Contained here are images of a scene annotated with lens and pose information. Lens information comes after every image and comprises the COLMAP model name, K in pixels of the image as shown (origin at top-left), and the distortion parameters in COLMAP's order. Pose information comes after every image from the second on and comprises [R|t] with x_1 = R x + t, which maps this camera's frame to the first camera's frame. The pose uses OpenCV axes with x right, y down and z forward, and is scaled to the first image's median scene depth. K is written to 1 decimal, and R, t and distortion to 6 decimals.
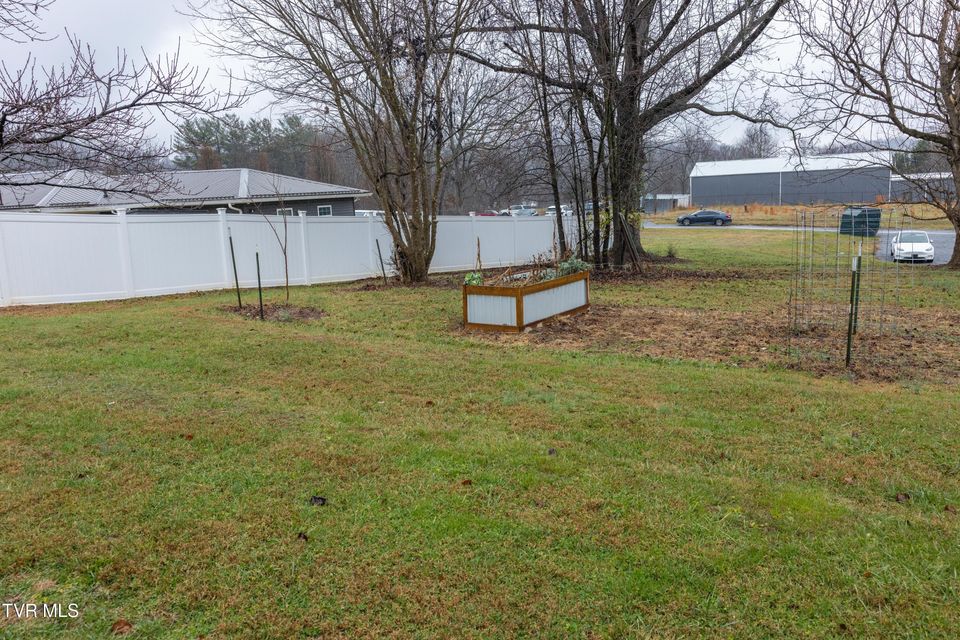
lens RADIAL K [[760.1, 0, 480.0], [0, 760.1, 320.0], [0, 0, 1]] dist [0.000109, -0.000581]
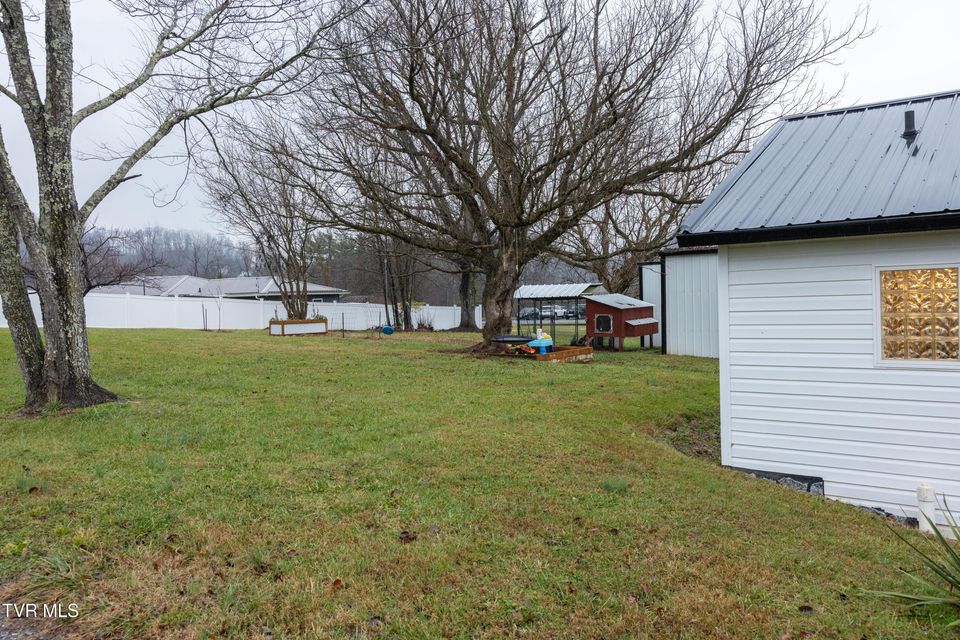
lens RADIAL K [[760.1, 0, 480.0], [0, 760.1, 320.0], [0, 0, 1]] dist [0.000109, -0.000581]
pose [[0.985971, 0.023575, -0.165242, 0.483317], [-0.045579, 0.990378, -0.130671, 0.112794], [0.160572, 0.136369, 0.977558, -0.658975]]
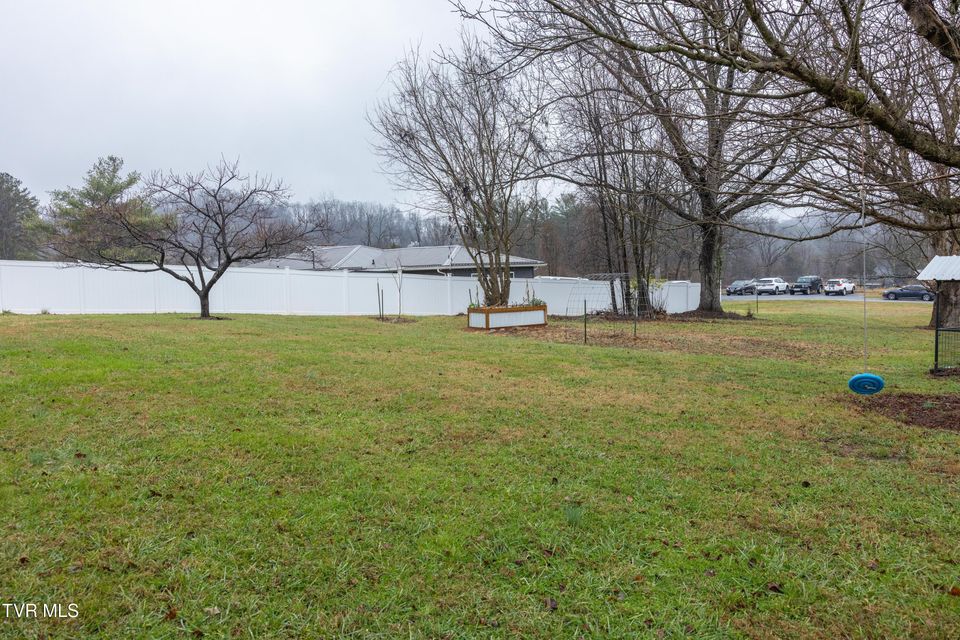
lens RADIAL K [[760.1, 0, 480.0], [0, 760.1, 320.0], [0, 0, 1]] dist [0.000109, -0.000581]
pose [[0.928653, 0.041706, -0.368596, 0.296046], [-0.075438, 0.994128, -0.077577, 0.055091], [0.363197, 0.099848, 0.926347, -0.340120]]
